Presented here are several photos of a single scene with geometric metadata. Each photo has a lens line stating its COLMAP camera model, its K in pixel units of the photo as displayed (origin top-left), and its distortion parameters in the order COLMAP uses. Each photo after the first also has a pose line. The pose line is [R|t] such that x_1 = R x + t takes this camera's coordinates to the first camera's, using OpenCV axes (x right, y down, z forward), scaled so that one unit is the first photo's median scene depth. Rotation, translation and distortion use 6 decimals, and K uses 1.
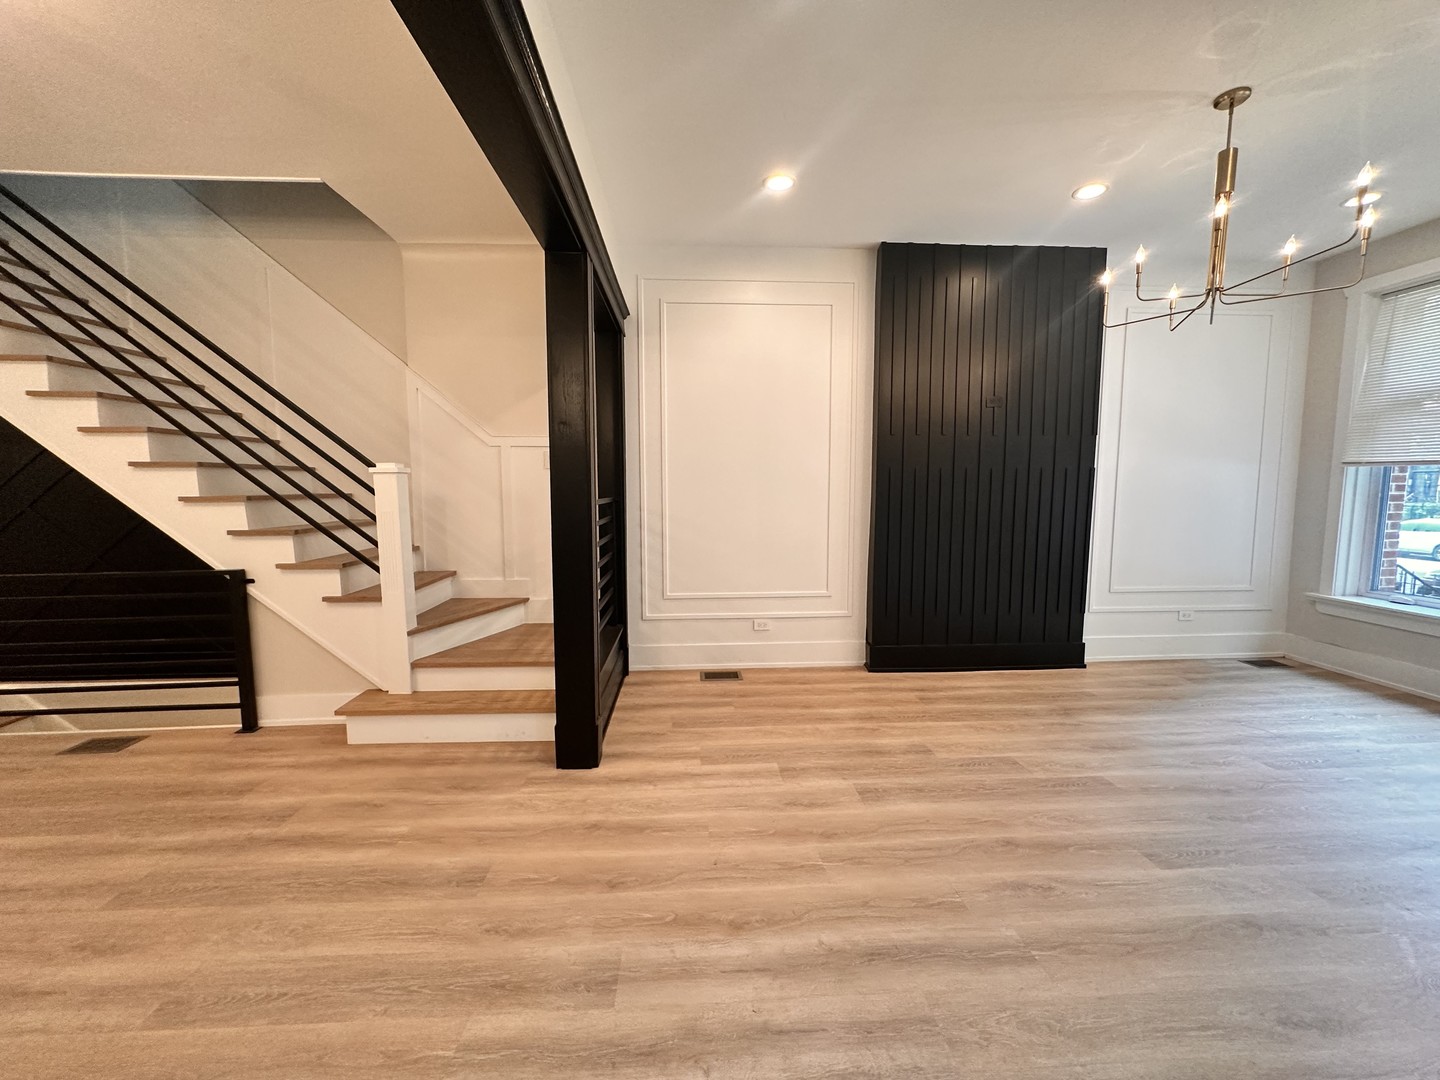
lens RADIAL K [[572.8, 0, 718.9], [0, 572.8, 536.5], [0, 0, 1]] dist [-0.002113, 0.000729]
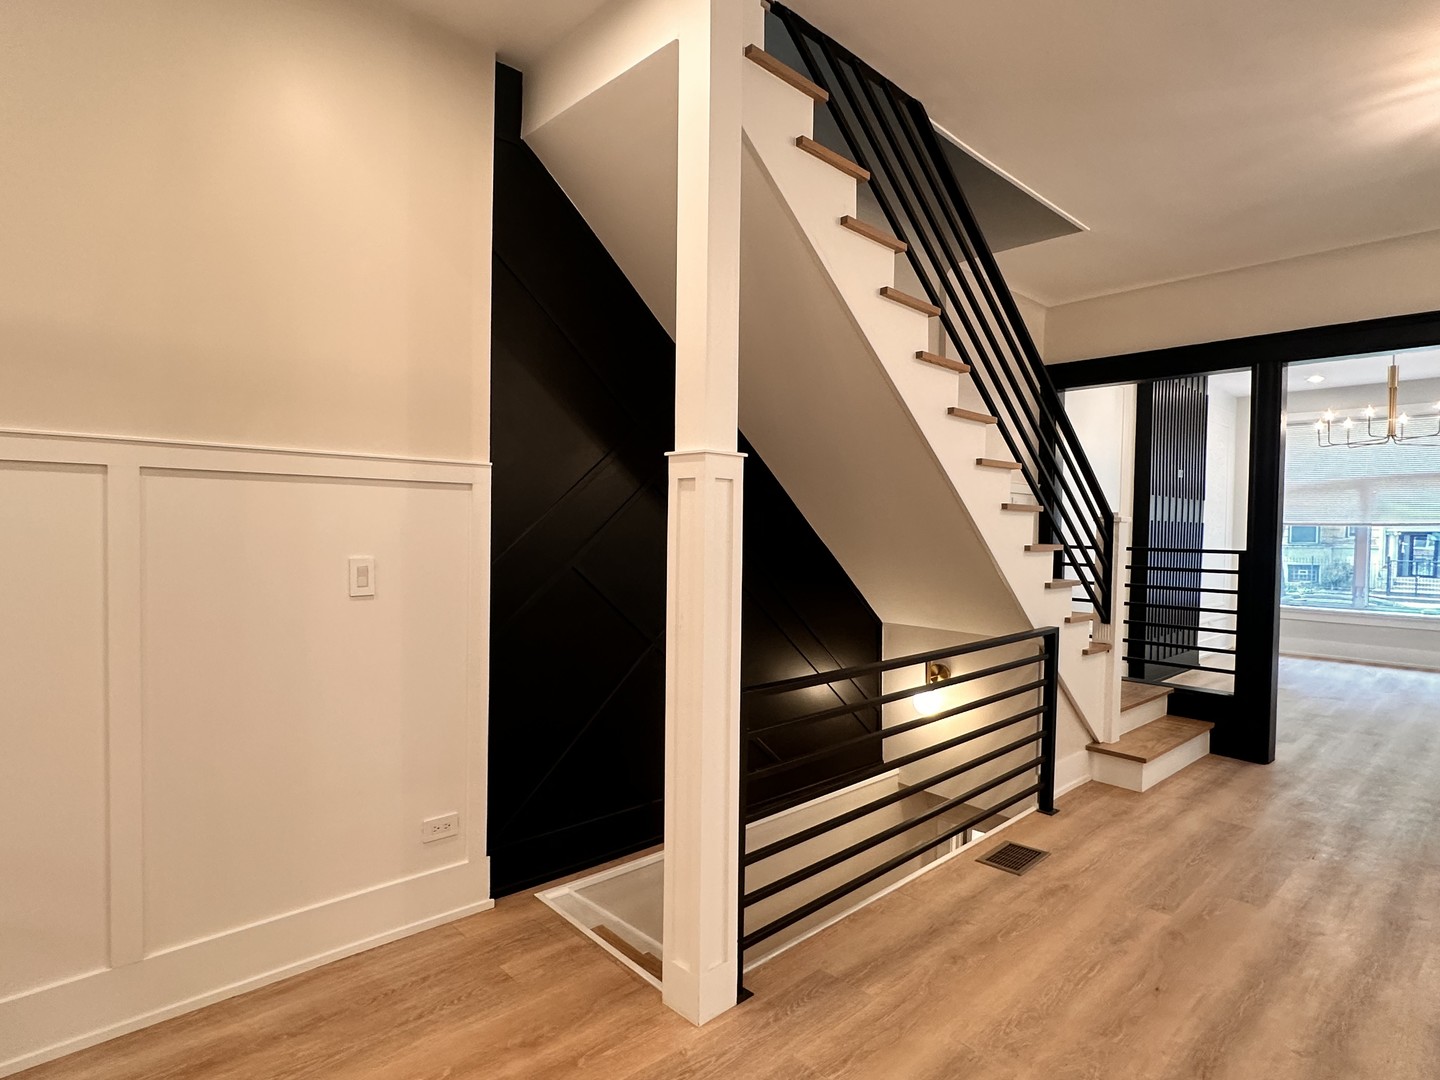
lens RADIAL K [[778.0, 0, 718.8], [0, 778.0, 547.2], [0, 0, 1]] dist [0.001314, 0.000696]
pose [[0.763741, -0.003147, 0.645515, -1.832238], [0.042967, 0.998018, -0.045970, -0.029103], [-0.644091, 0.062845, 0.762363, 0.363684]]
